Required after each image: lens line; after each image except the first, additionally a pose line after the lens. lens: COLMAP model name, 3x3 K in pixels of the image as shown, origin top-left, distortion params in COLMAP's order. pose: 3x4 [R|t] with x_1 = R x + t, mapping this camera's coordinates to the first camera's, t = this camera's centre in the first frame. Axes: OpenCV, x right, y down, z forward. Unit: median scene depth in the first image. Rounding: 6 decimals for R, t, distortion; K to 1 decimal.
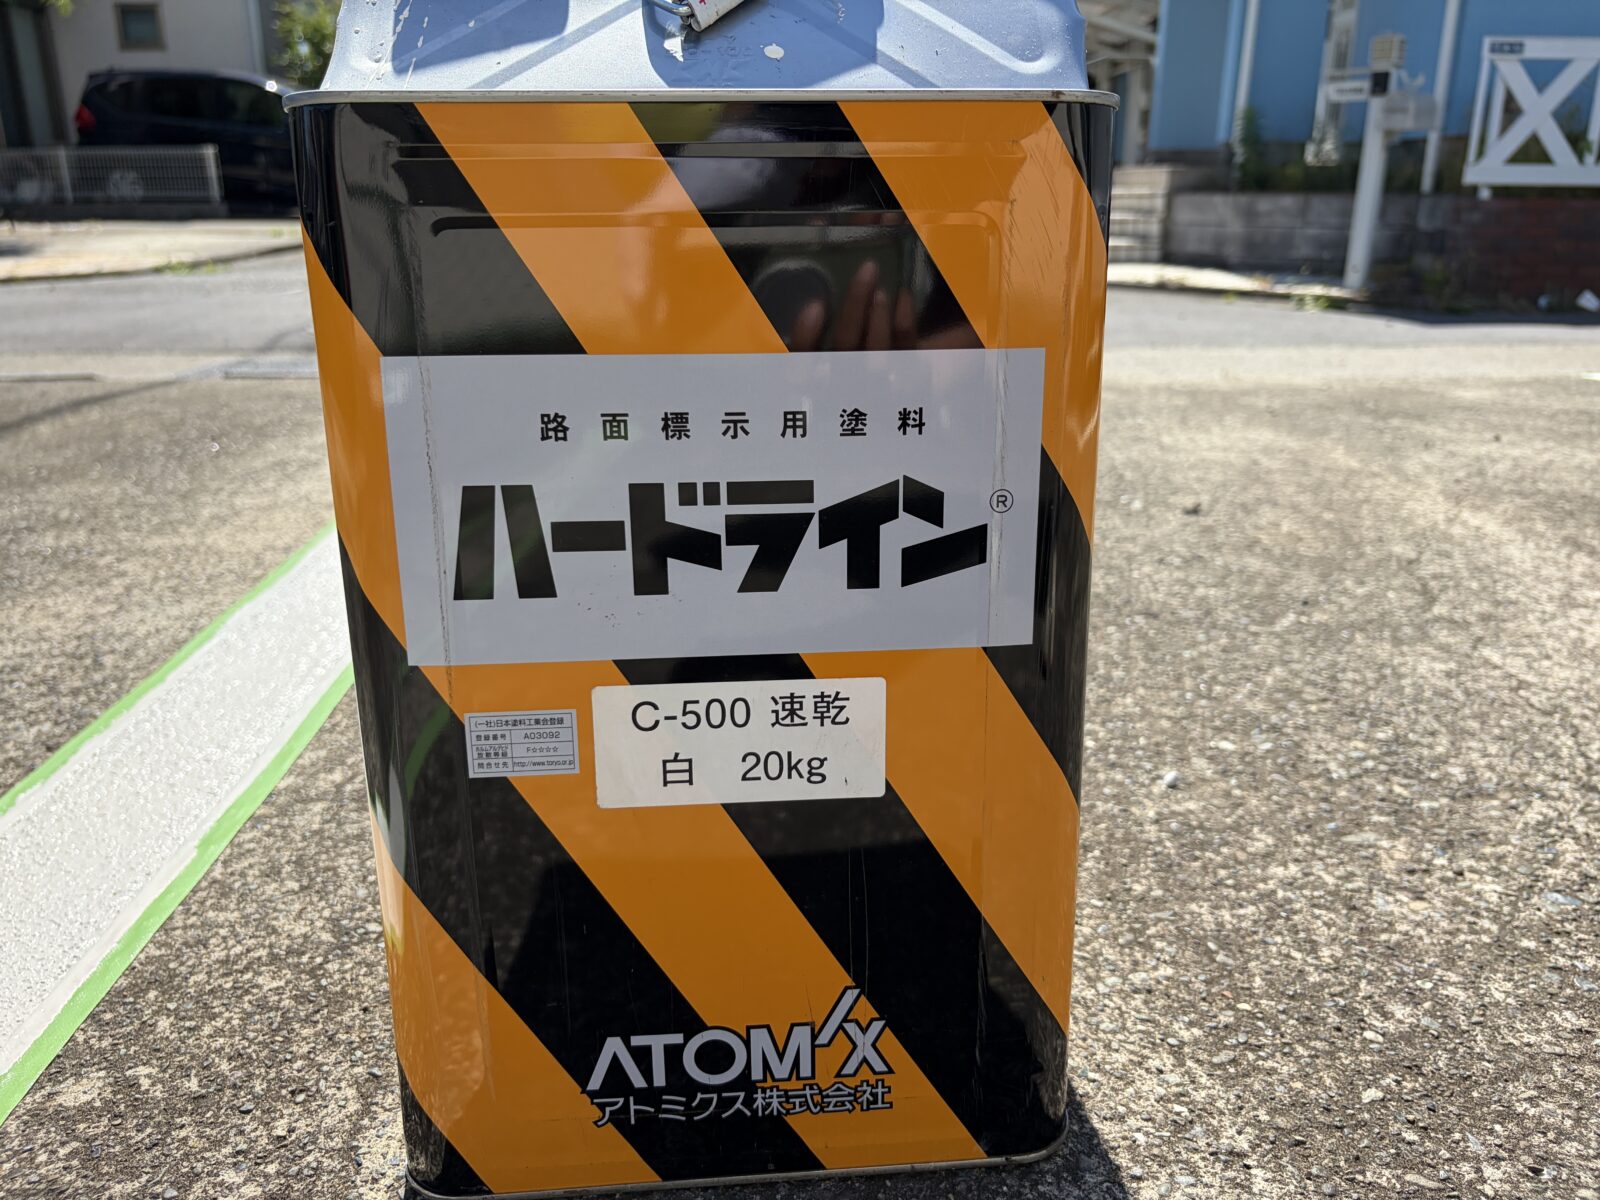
lens RADIAL K [[1202.1, 0, 797.9], [0, 1202.1, 599.2], [0, 0, 1]] dist [0.023509, -0.008398]
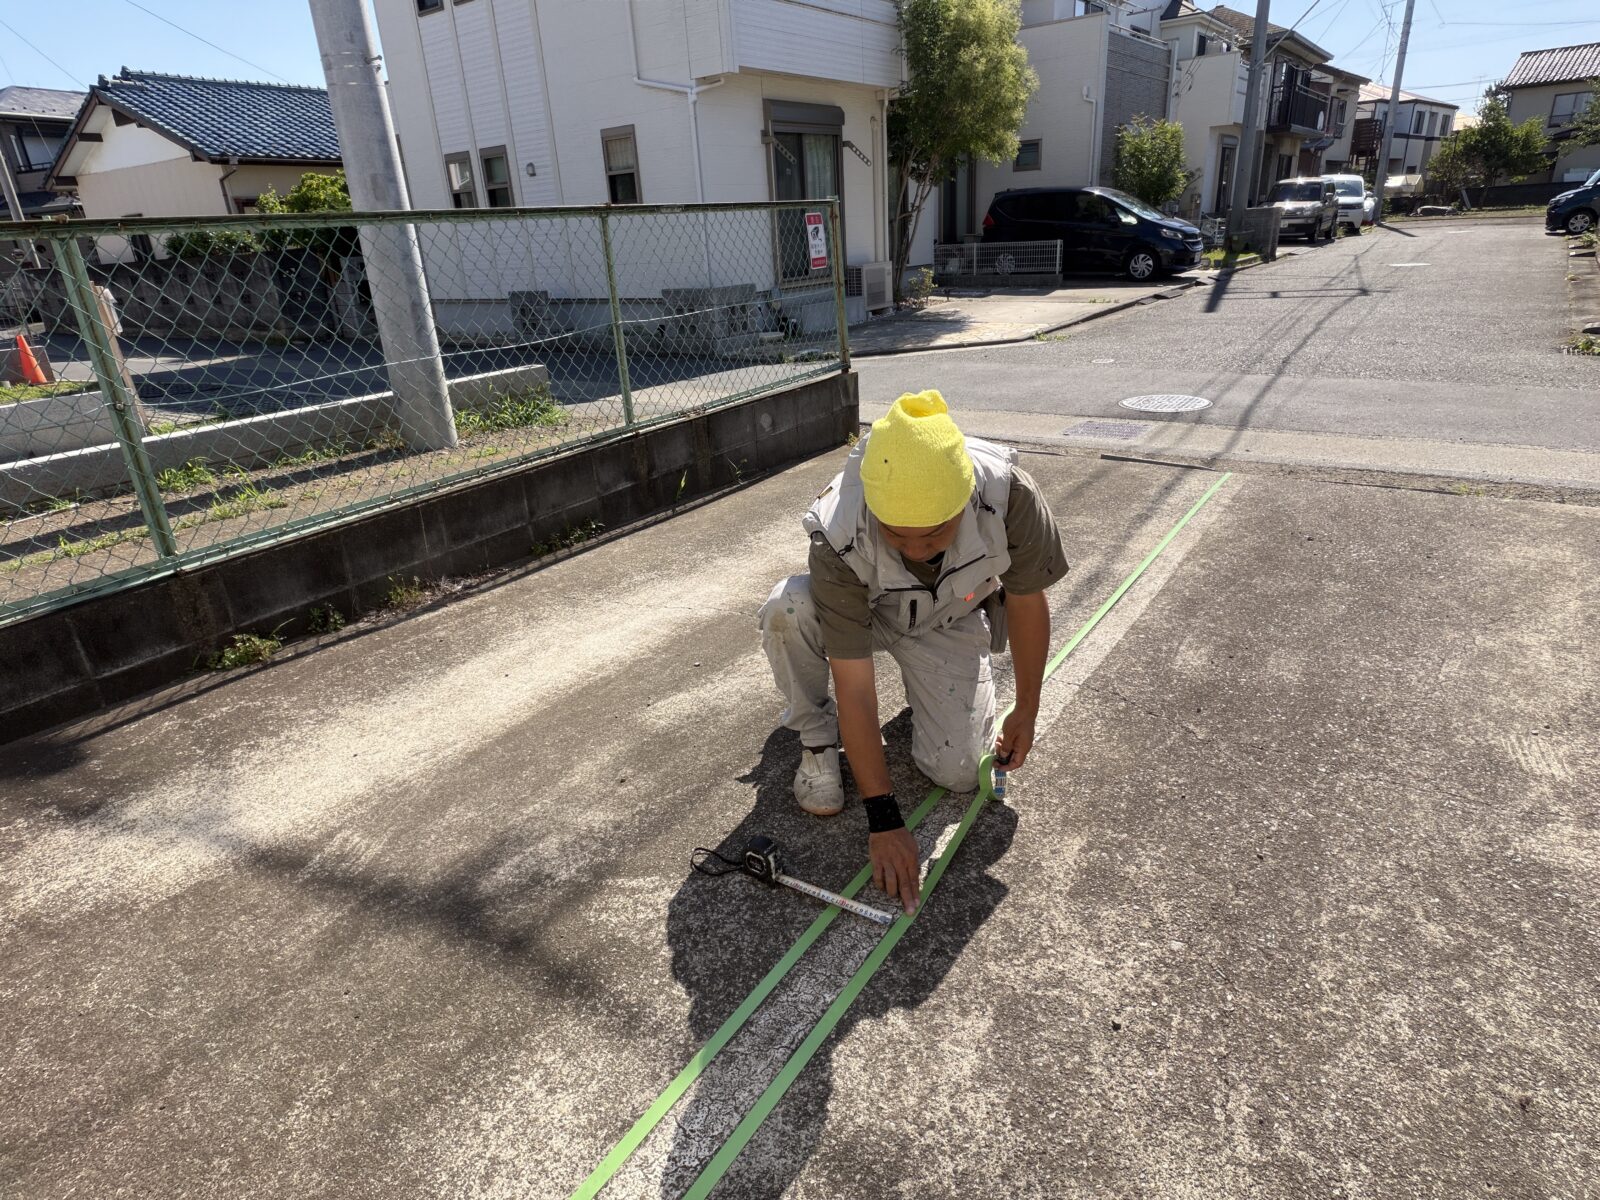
lens RADIAL K [[934.8, 0, 791.4], [0, 934.8, 613.7], [0, 0, 1]] dist [-0.000914, 0.001182]
pose [[0.792588, 0.194040, -0.578059, 1.356728], [-0.137461, 0.980471, 0.140645, -0.349596], [0.594061, -0.032013, 0.803783, -6.549415]]
